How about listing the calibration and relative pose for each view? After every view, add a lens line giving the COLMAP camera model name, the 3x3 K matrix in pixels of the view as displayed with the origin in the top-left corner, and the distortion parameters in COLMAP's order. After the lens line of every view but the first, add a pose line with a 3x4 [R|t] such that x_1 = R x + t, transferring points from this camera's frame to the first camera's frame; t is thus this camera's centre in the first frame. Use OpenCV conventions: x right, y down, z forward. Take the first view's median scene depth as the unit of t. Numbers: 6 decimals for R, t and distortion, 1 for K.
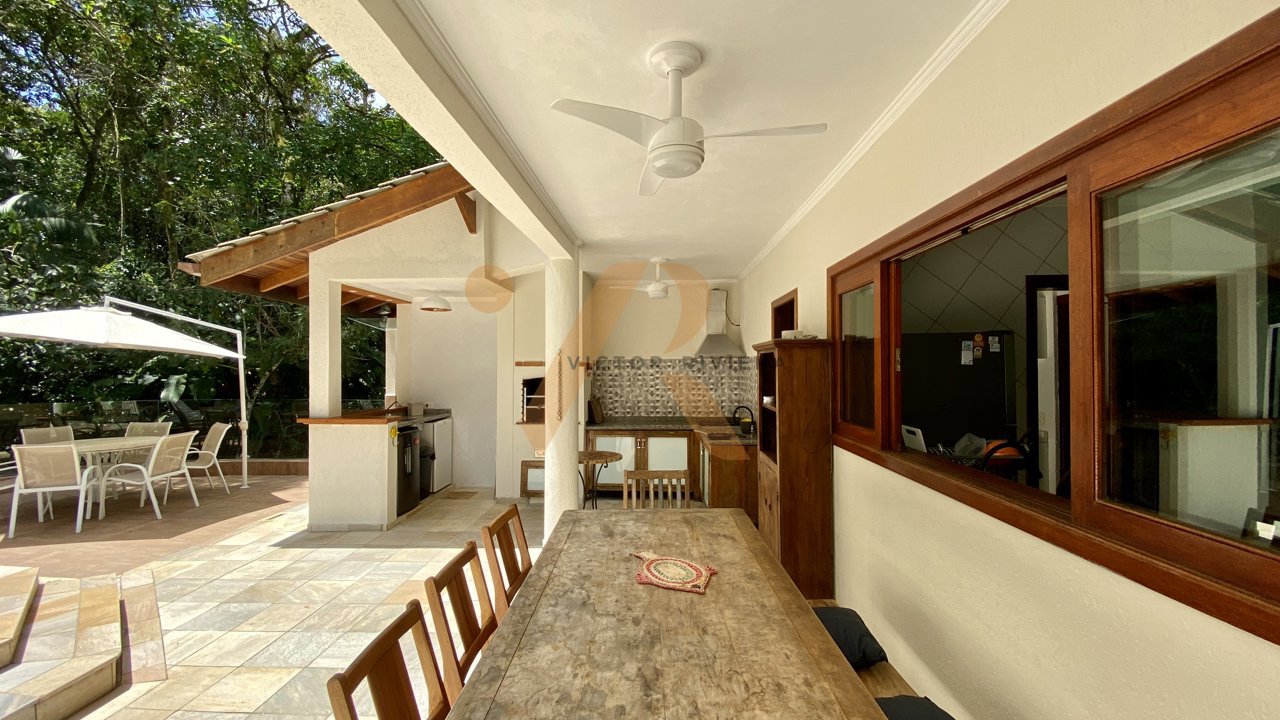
lens RADIAL K [[530.3, 0, 645.3], [0, 530.3, 360.8], [0, 0, 1]] dist [0.019272, -0.019722]
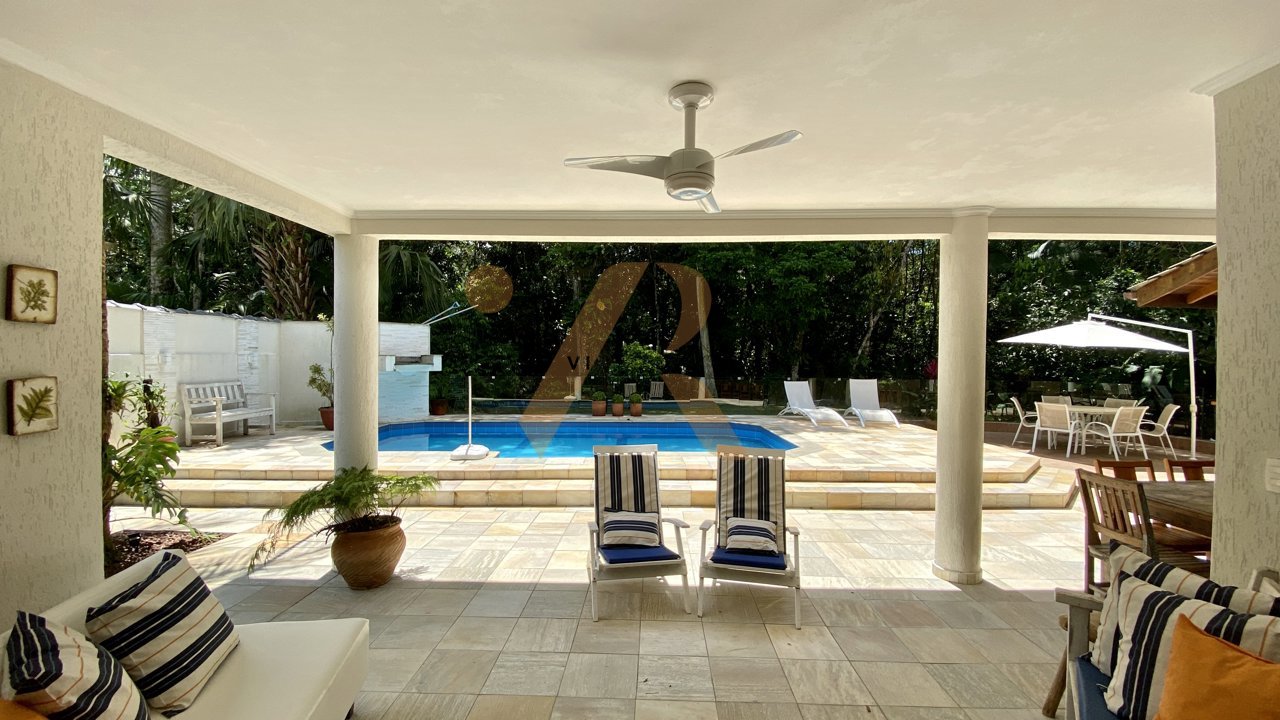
lens RADIAL K [[500.1, 0, 640.0], [0, 500.1, 360.0], [0, 0, 1]] dist [0.001158, -0.014142]
pose [[0.002608, 0.012411, -0.999920, 0.391741], [0.004299, 0.999914, 0.012422, -0.009692], [0.999987, -0.004331, 0.002555, -0.288666]]
